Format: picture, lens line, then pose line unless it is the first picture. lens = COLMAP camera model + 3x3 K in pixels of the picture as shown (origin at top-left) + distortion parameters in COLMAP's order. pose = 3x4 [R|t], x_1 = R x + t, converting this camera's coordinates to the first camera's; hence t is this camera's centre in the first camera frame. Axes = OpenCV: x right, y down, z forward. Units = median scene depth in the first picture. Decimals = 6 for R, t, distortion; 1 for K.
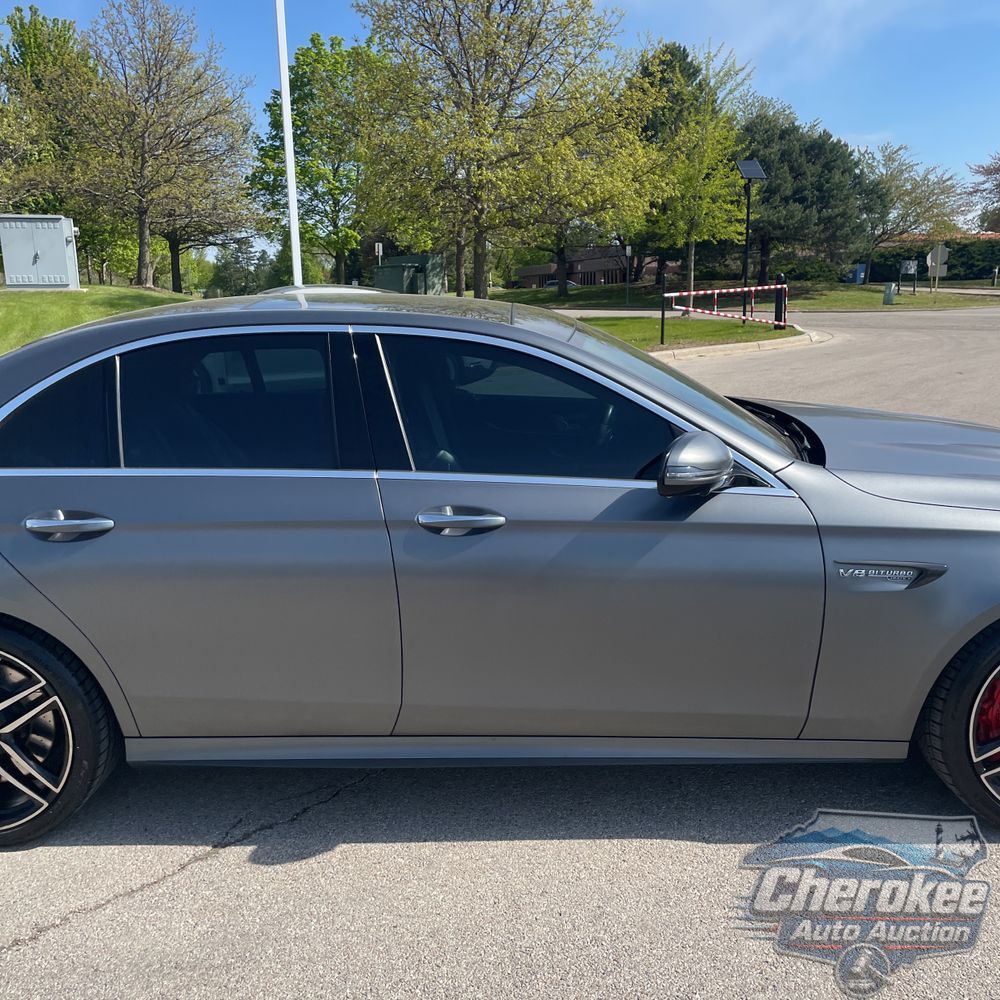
lens RADIAL K [[1003.5, 0, 500.0], [0, 1003.5, 500.0], [0, 0, 1]] dist [0.095717, -0.142228]
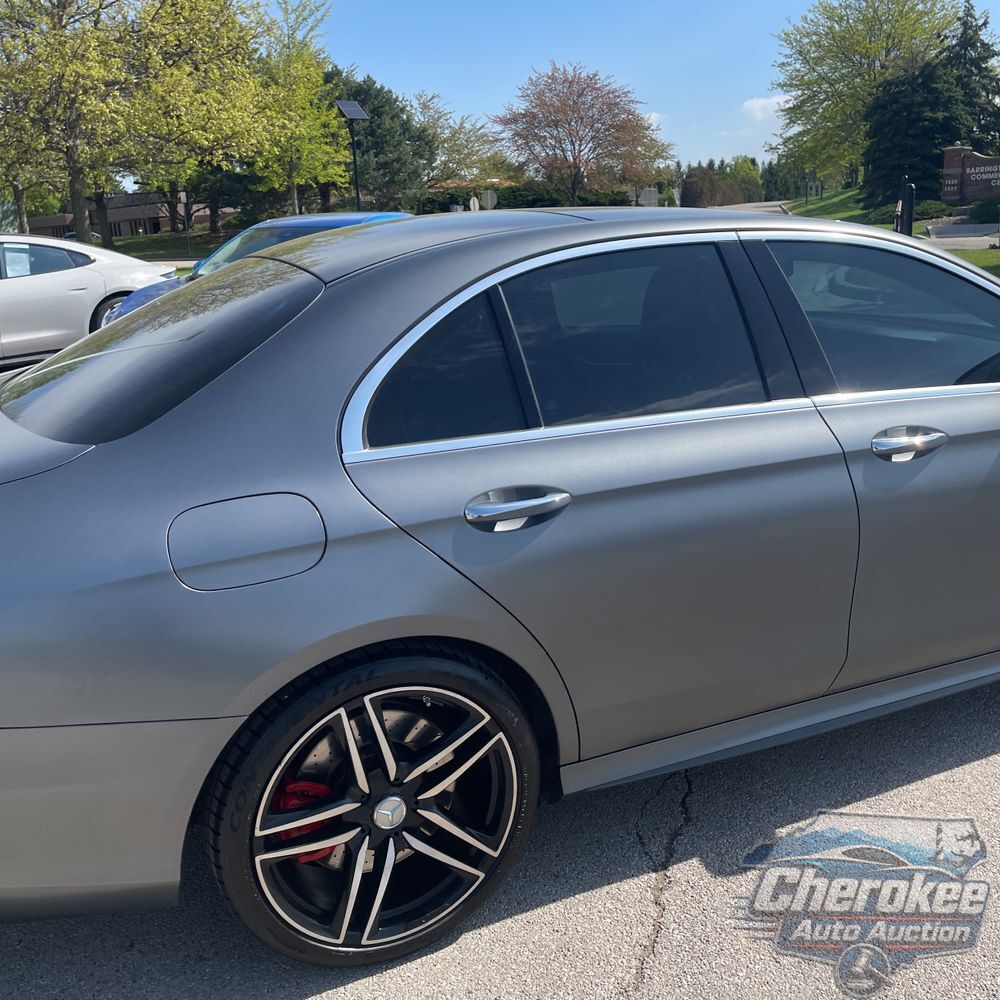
lens RADIAL K [[1003.9, 0, 493.7], [0, 1003.9, 495.3], [0, 0, 1]] dist [0.086490, -0.114194]
pose [[0.899808, -0.138095, 0.413855, -0.083241], [0.120327, 0.990344, 0.068843, -0.004308], [-0.419365, -0.012147, 0.907736, 0.035640]]
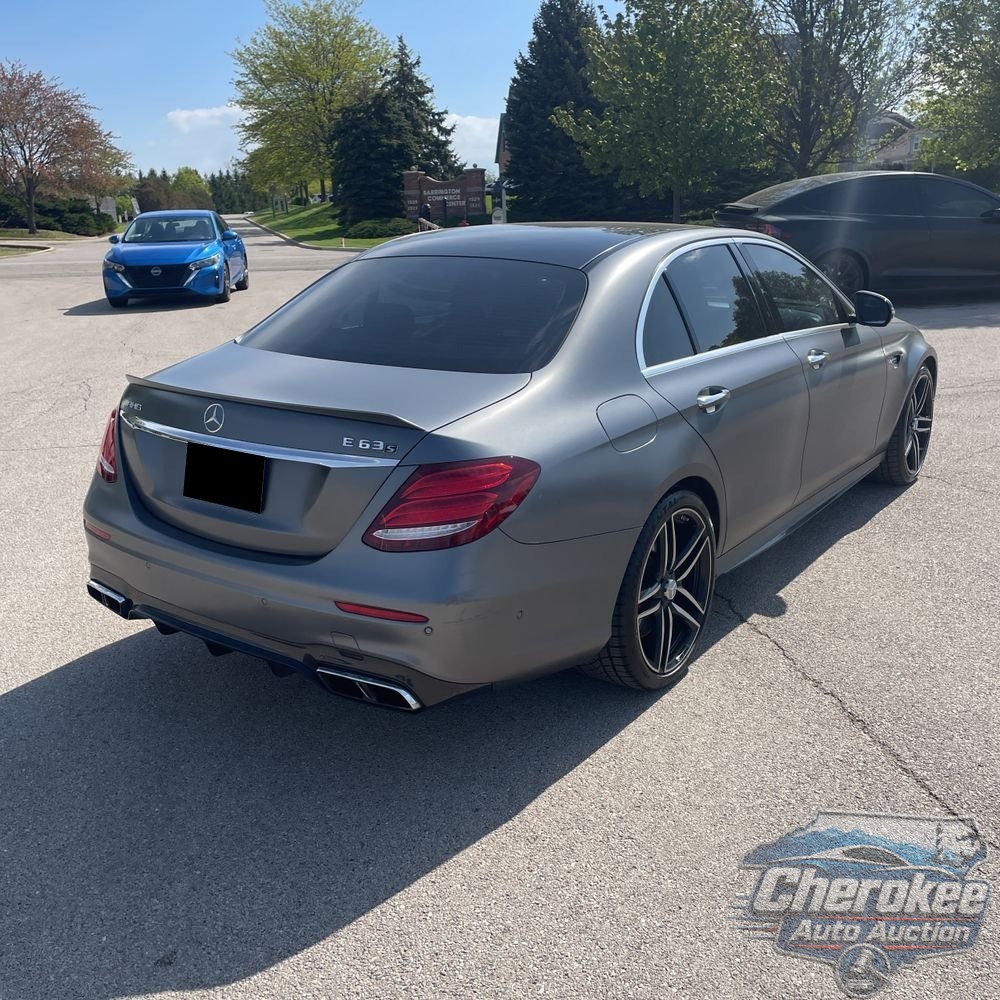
lens RADIAL K [[1003.9, 0, 493.7], [0, 1003.9, 495.3], [0, 0, 1]] dist [0.086490, -0.114194]
pose [[0.562818, -0.225300, 0.795284, -0.178700], [0.192609, 0.971398, 0.138884, -0.009646], [-0.803827, 0.075012, 0.590114, 0.052320]]
